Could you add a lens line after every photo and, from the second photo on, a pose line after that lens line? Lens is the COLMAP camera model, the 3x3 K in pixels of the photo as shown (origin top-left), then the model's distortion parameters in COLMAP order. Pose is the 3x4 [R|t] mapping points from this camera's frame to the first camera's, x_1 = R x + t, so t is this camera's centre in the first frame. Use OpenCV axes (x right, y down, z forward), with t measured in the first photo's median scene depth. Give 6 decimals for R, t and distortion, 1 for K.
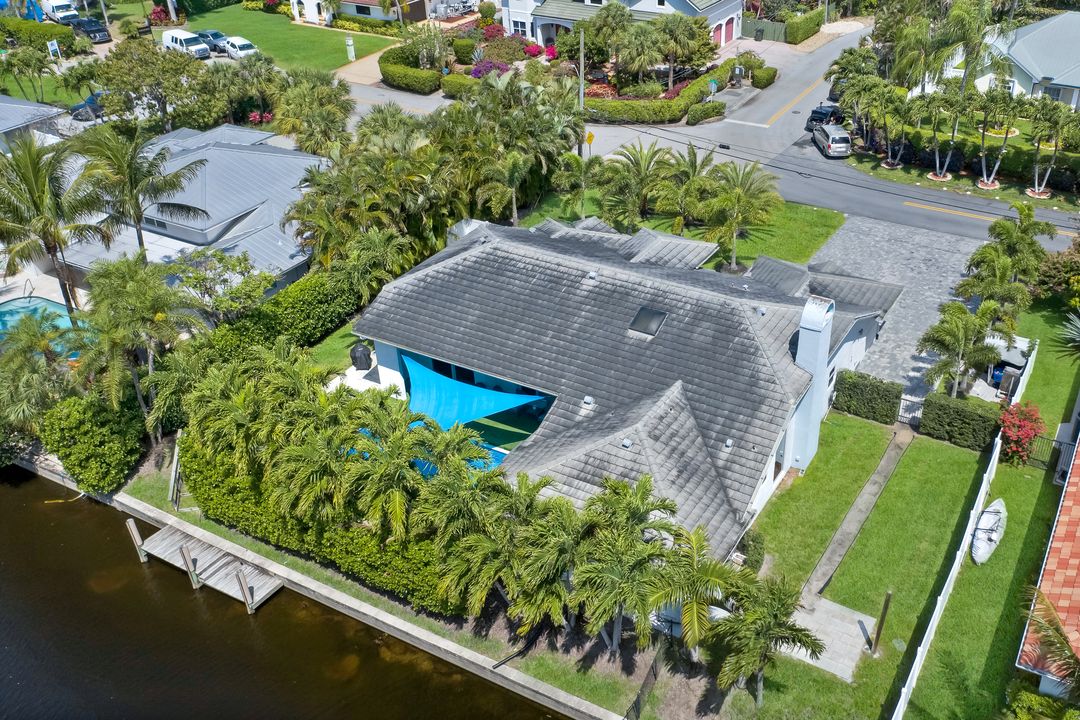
lens RADIAL K [[943.2, 0, 540.0], [0, 943.2, 360.0], [0, 0, 1]] dist [-0.004740, -0.002089]
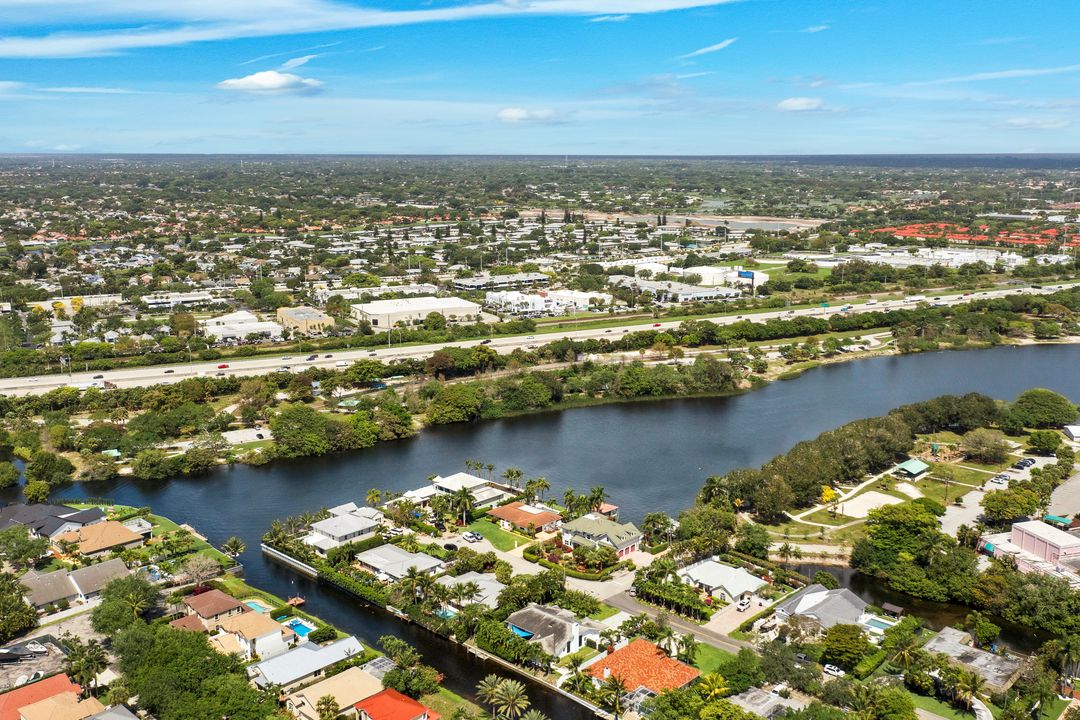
lens RADIAL K [[943.2, 0, 540.0], [0, 943.2, 360.0], [0, 0, 1]] dist [-0.004740, -0.002089]
pose [[0.979295, 0.071539, -0.189375, 0.897736], [-0.135654, 0.926279, -0.351576, 0.446099], [0.150263, 0.369987, 0.916805, -4.403237]]
